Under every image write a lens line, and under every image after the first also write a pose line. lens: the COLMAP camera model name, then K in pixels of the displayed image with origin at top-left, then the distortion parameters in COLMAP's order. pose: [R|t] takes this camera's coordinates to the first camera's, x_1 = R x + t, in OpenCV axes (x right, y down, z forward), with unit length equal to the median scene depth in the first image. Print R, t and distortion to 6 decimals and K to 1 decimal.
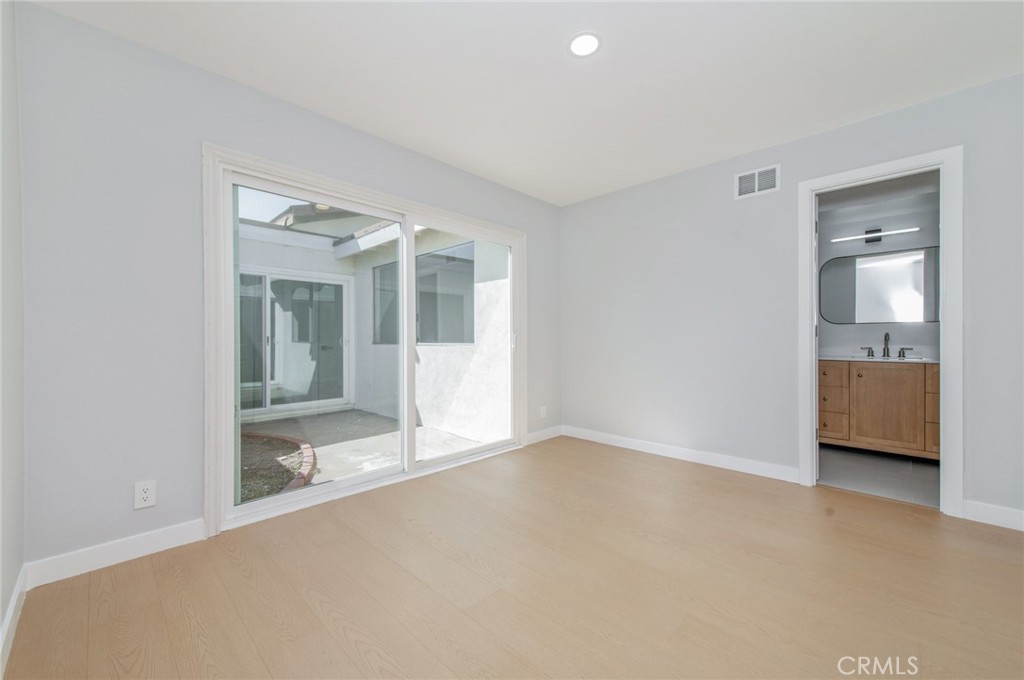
lens RADIAL K [[405.0, 0, 513.4], [0, 405.0, 339.6], [0, 0, 1]] dist [0.013182, -0.003299]
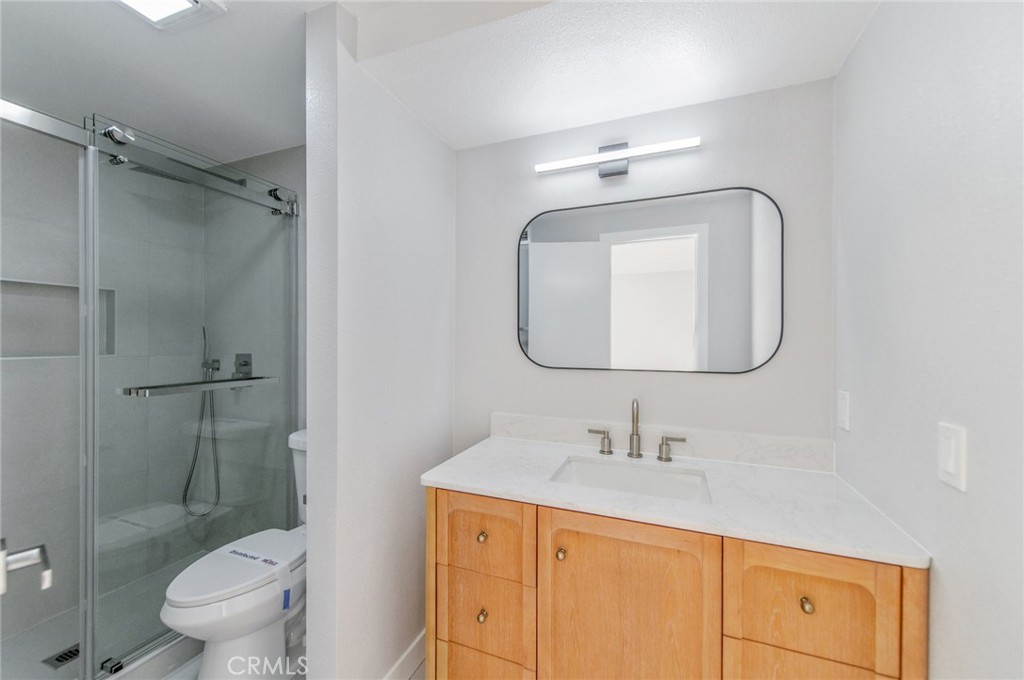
lens RADIAL K [[405.0, 0, 509.8], [0, 405.0, 336.7], [0, 0, 1]] dist [0.013182, -0.003299]
pose [[0.927257, 0.004441, 0.374400, 0.671714], [-0.005292, 0.999985, 0.001244, -0.079007], [-0.374389, -0.003135, 0.927266, 0.700657]]
